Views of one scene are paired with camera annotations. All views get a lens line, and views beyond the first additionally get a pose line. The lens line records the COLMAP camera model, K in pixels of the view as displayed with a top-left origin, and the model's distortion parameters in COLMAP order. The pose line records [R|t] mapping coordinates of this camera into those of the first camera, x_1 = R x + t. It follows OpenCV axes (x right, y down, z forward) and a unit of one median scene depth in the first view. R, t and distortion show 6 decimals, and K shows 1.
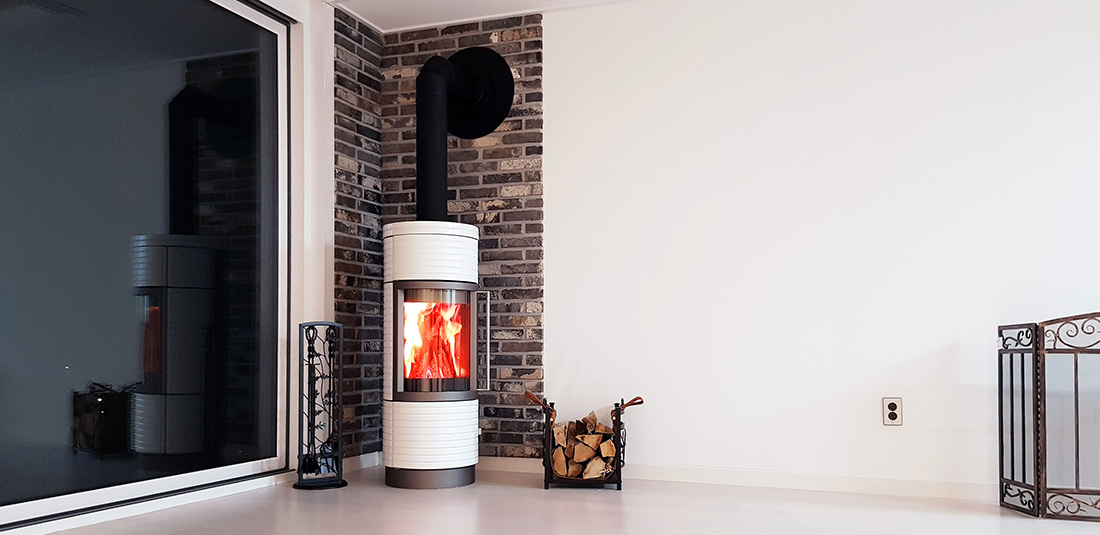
lens RADIAL K [[762.5, 0, 511.5], [0, 762.5, 322.7], [0, 0, 1]] dist [0.006189, 0.001492]
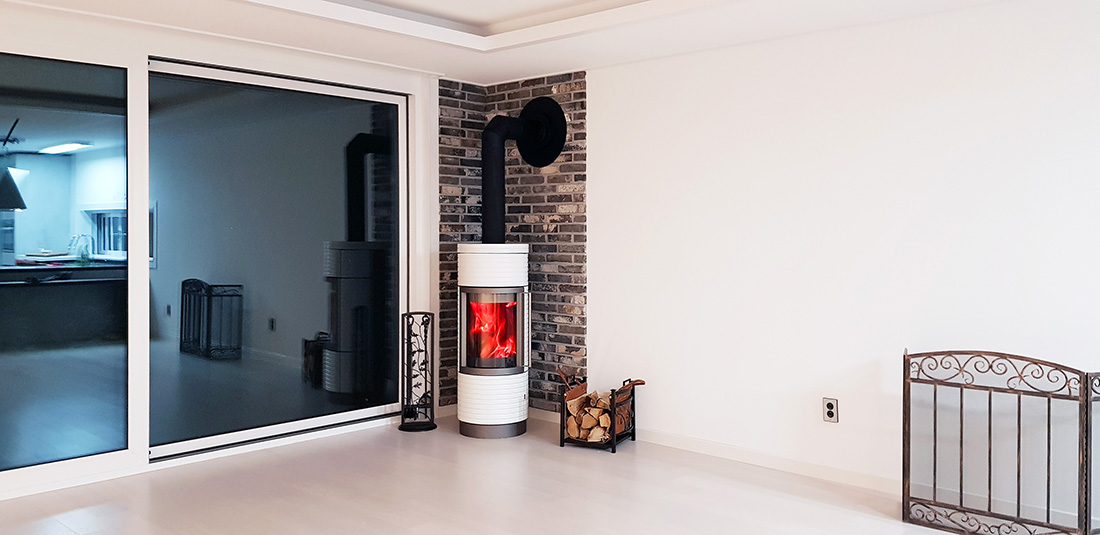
lens RADIAL K [[870.9, 0, 752.8], [0, 870.9, 143.7], [0, 0, 1]] dist [-0.012186, 0.018125]
pose [[0.946015, -0.001415, -0.324120, 0.784060], [0.005368, 0.999922, 0.011303, -0.299244], [0.324079, -0.012433, 0.945948, -0.294968]]
